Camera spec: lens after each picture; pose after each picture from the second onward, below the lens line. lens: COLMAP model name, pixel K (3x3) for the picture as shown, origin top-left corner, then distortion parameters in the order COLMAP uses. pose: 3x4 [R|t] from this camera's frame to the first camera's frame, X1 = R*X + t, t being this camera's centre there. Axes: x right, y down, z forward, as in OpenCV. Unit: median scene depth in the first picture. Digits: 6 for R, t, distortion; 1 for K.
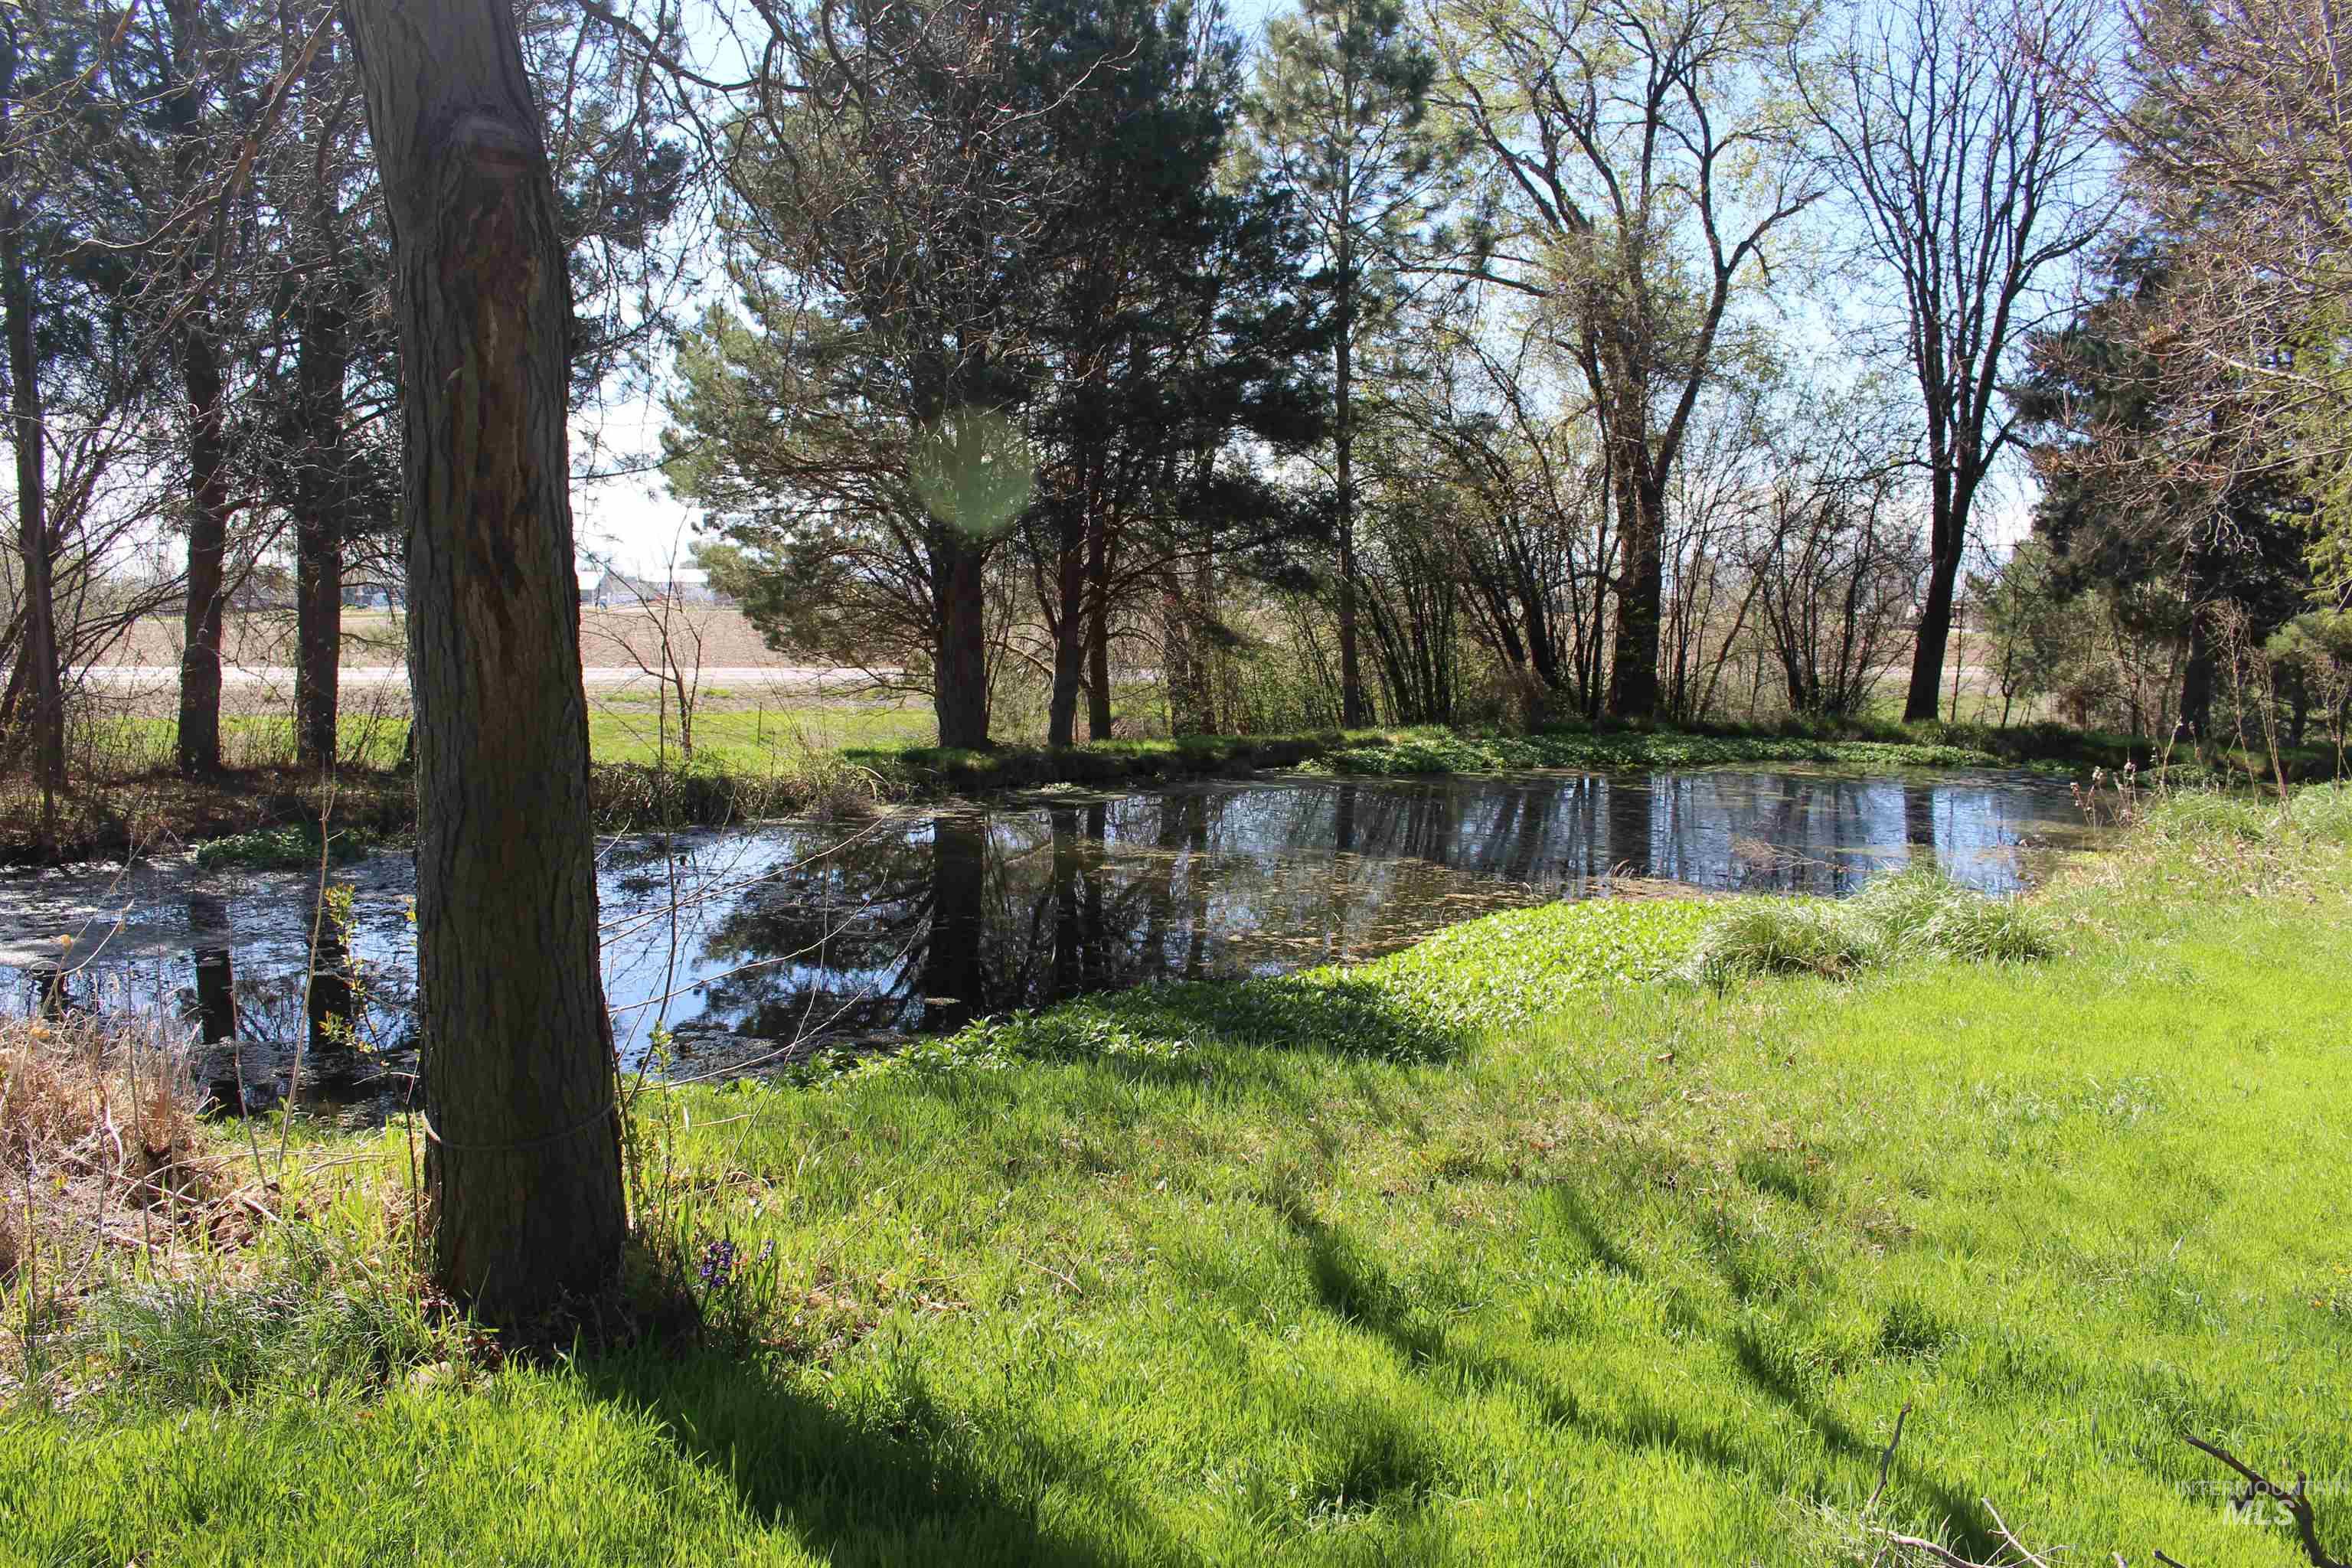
lens RADIAL K [[1956.9, 0, 1176.0], [0, 1956.9, 784.0], [0, 0, 1]] dist [-0.154526, 0.135993]
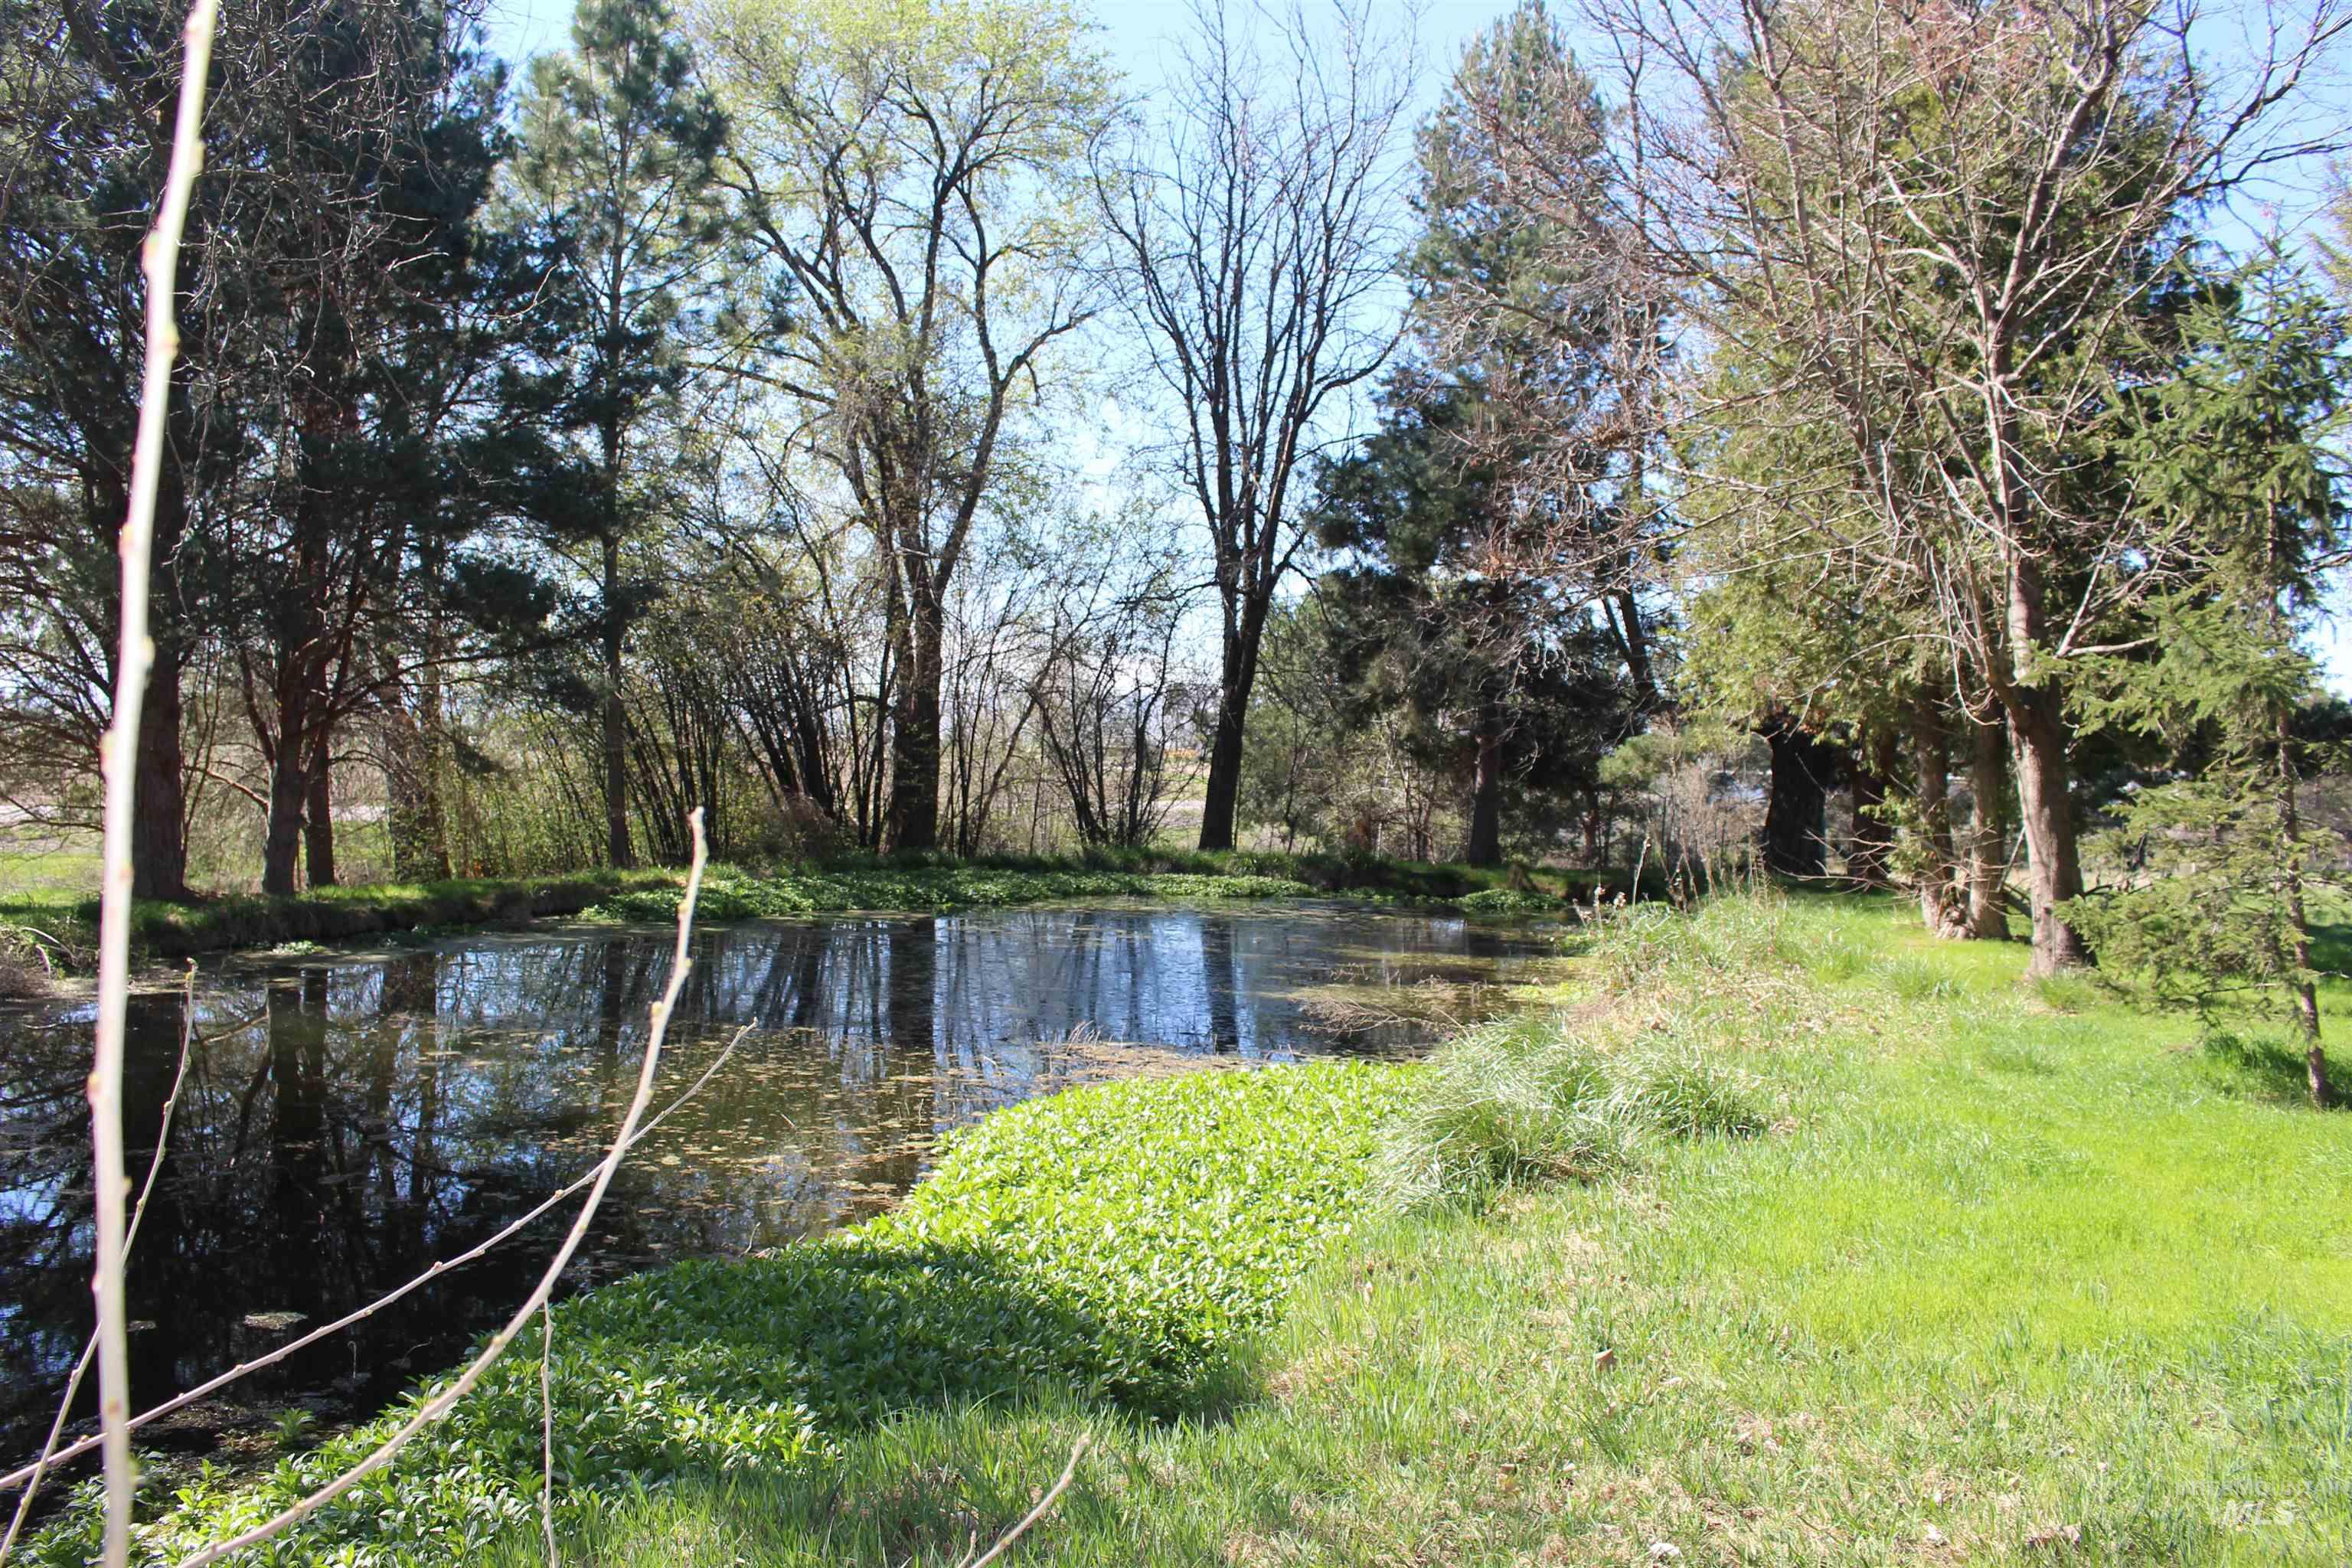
lens RADIAL K [[1956.9, 0, 1176.0], [0, 1956.9, 784.0], [0, 0, 1]] dist [-0.154526, 0.135993]
pose [[0.911246, 0.000770, 0.411863, -0.040638], [0.029015, 0.997394, -0.066060, -0.002390], [-0.410840, 0.072147, 0.908848, 0.120077]]
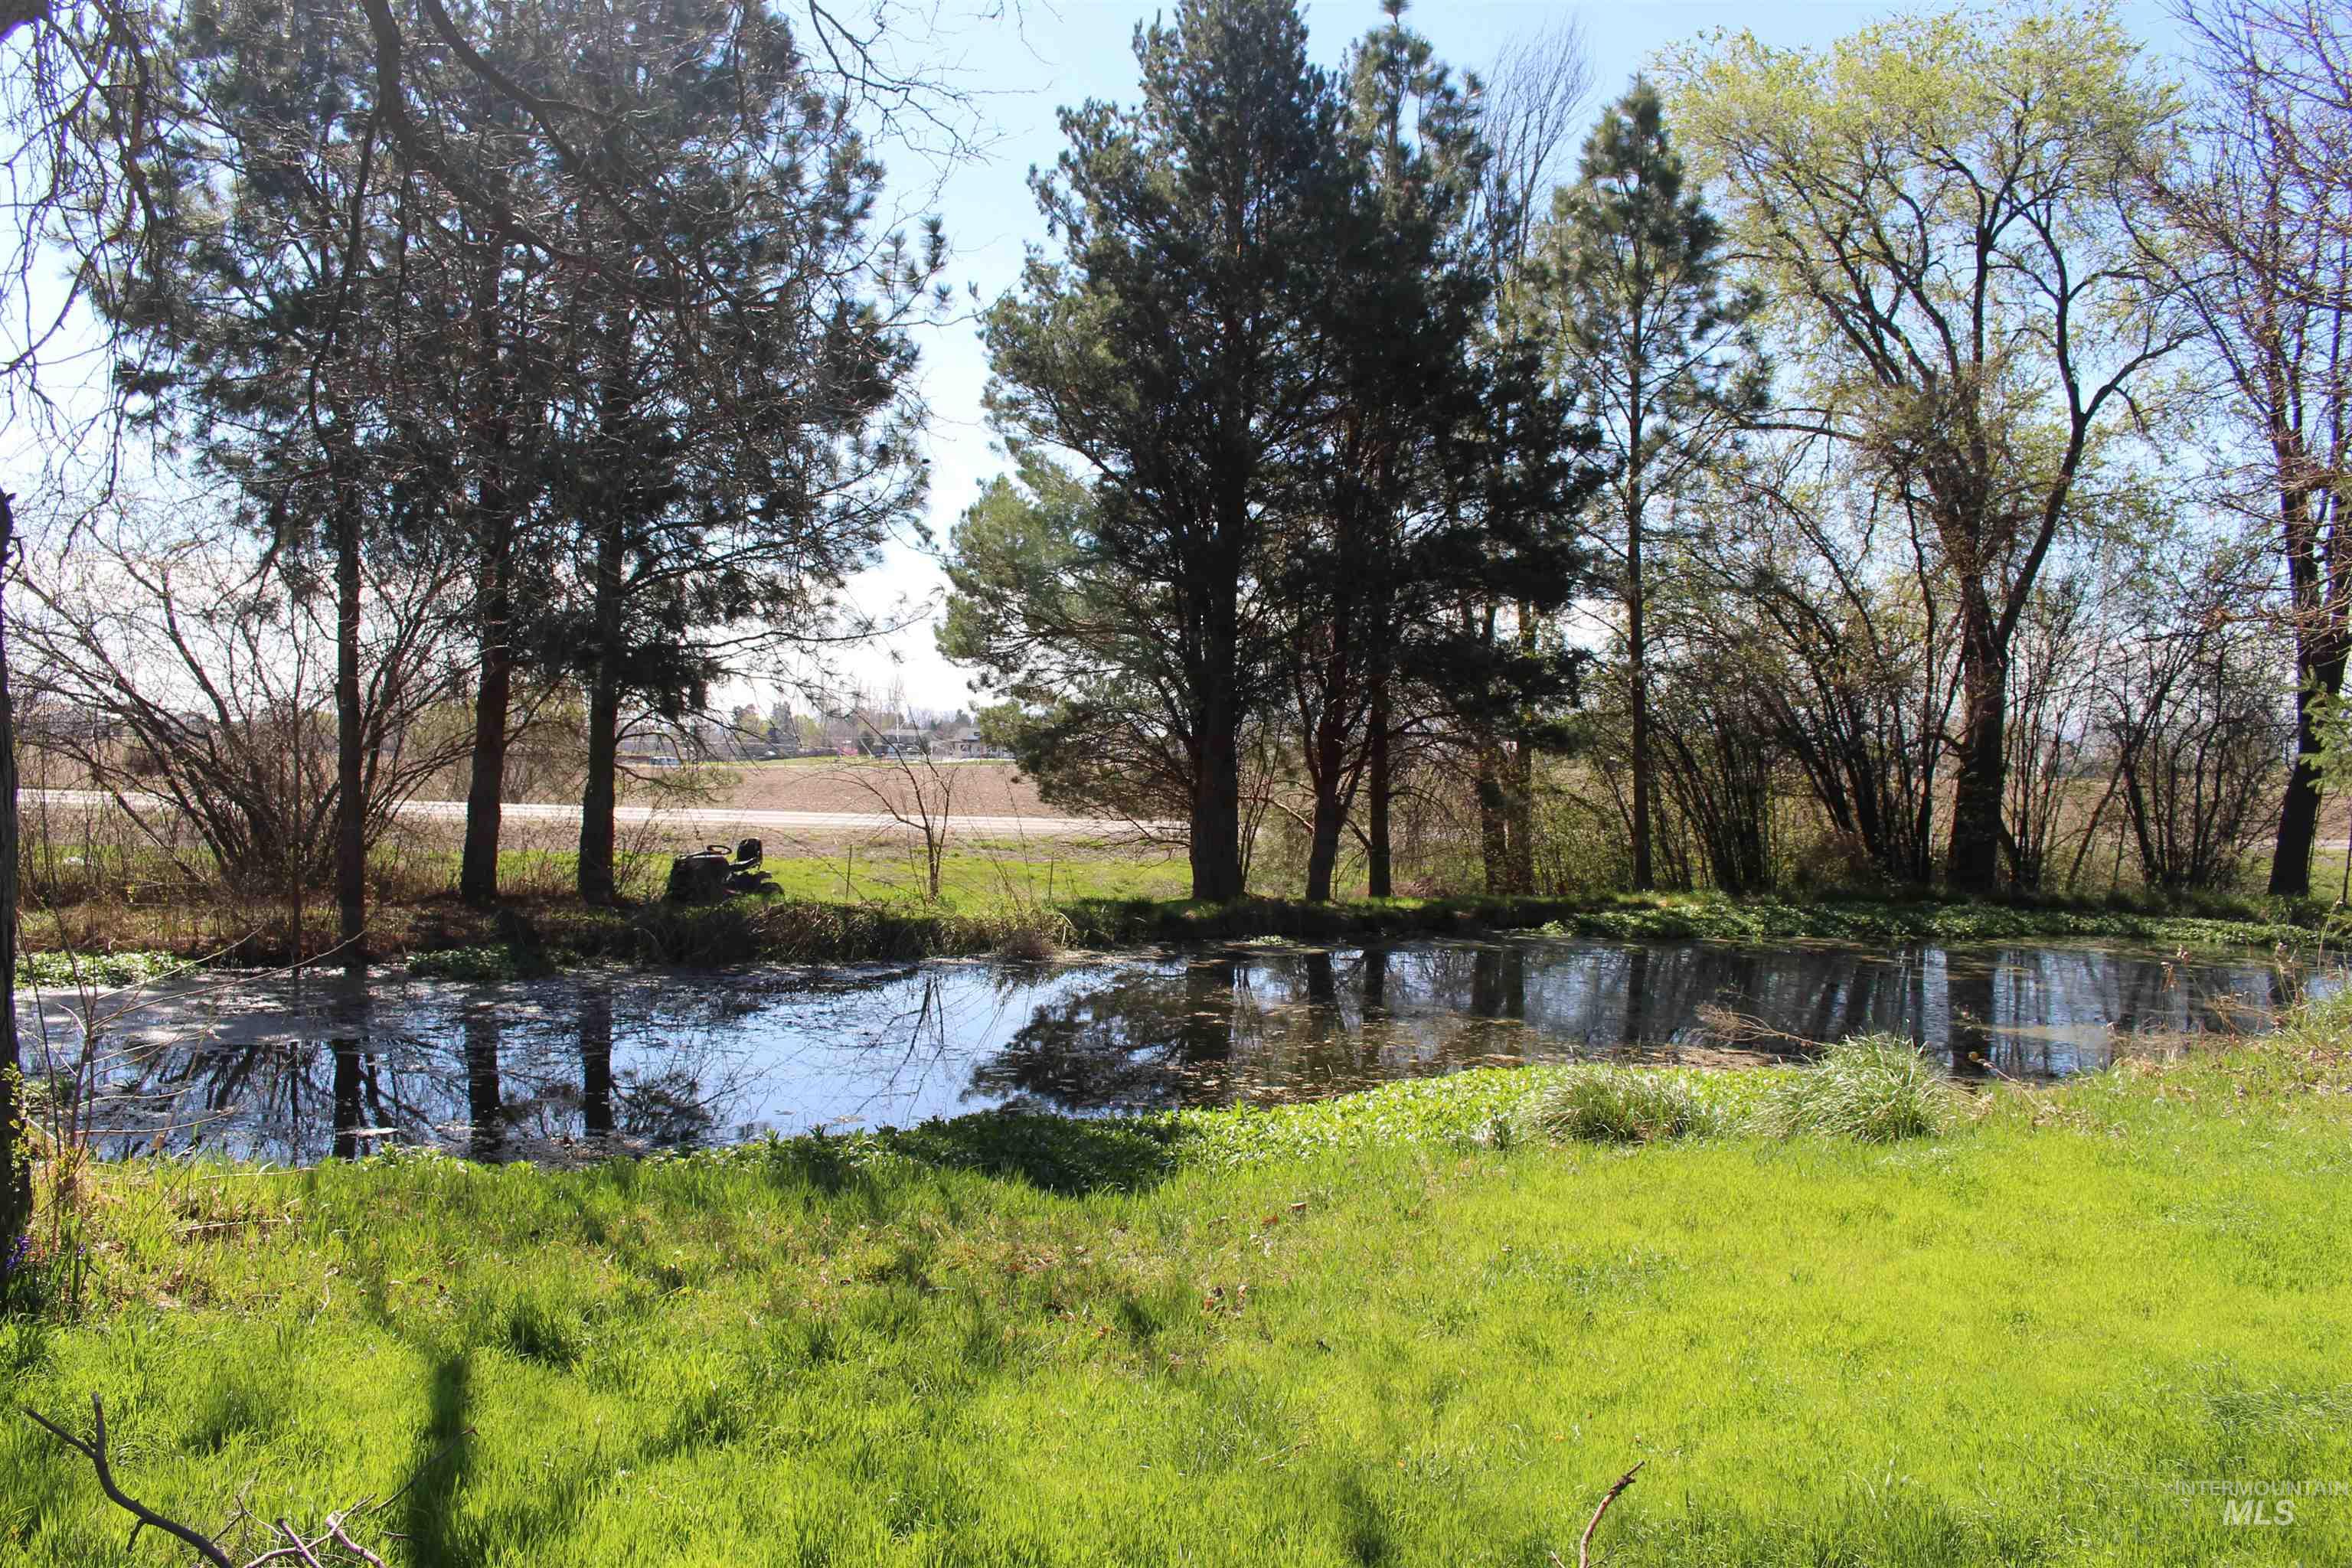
lens RADIAL K [[1956.9, 0, 1176.0], [0, 1956.9, 784.0], [0, 0, 1]] dist [-0.154526, 0.135993]
pose [[0.965504, 0.013387, -0.260045, 0.123135], [-0.034440, 0.996469, -0.076572, 0.000226], [0.258101, 0.082887, 0.962556, -0.003525]]
